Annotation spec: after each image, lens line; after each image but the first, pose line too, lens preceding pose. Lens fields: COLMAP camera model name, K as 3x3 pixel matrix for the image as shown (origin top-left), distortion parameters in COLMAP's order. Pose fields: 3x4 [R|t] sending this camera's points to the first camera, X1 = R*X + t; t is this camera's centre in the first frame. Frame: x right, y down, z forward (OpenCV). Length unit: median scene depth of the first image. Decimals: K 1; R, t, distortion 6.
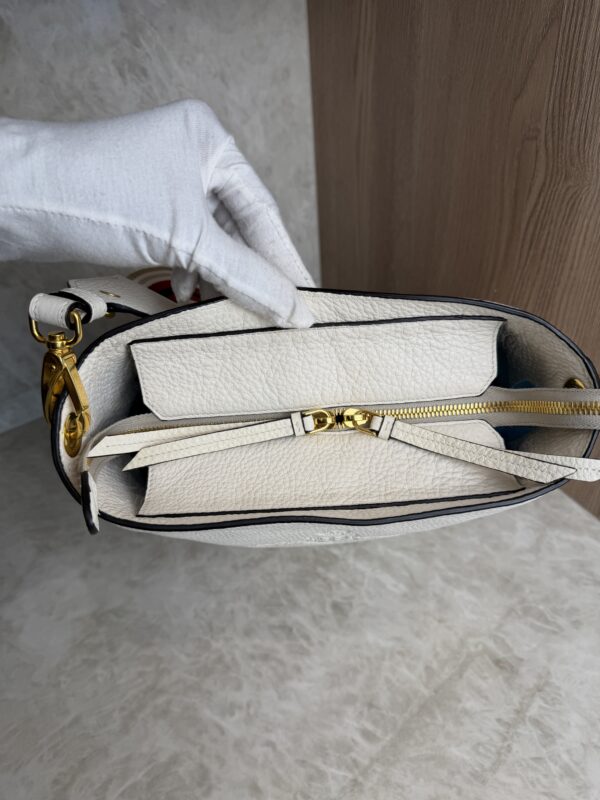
lens RADIAL K [[600.7, 0, 302.6], [0, 600.7, 398.1], [0, 0, 1]] dist [-0.028413, 0.006905]
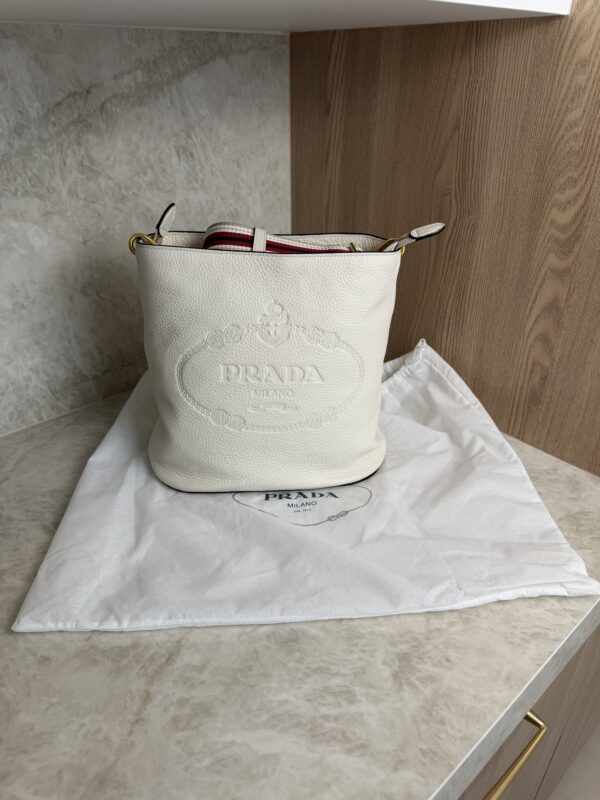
lens RADIAL K [[599.1, 0, 305.2], [0, 599.1, 404.3], [0, 0, 1]] dist [-0.008019, -0.004564]
pose [[0.980930, -0.029076, 0.192176, -0.380449], [0.064928, 0.980967, -0.182997, 0.466268], [-0.183197, 0.191985, 0.964148, -0.493373]]
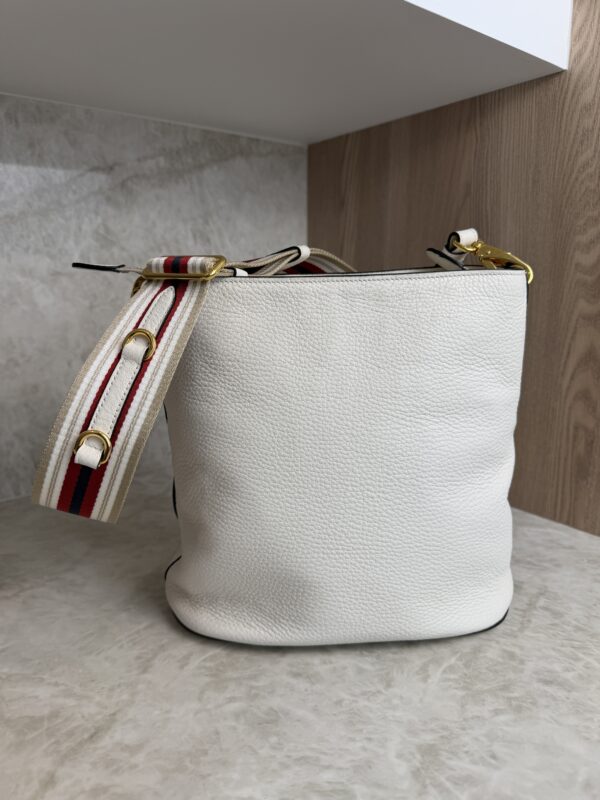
lens RADIAL K [[602.1, 0, 299.6], [0, 602.1, 395.8], [0, 0, 1]] dist [-0.028801, 0.008517]
pose [[0.991242, 0.043792, 0.124585, -0.268386], [0.024637, 0.865527, -0.500256, 0.745025], [-0.129739, 0.498944, 0.856868, -0.194627]]
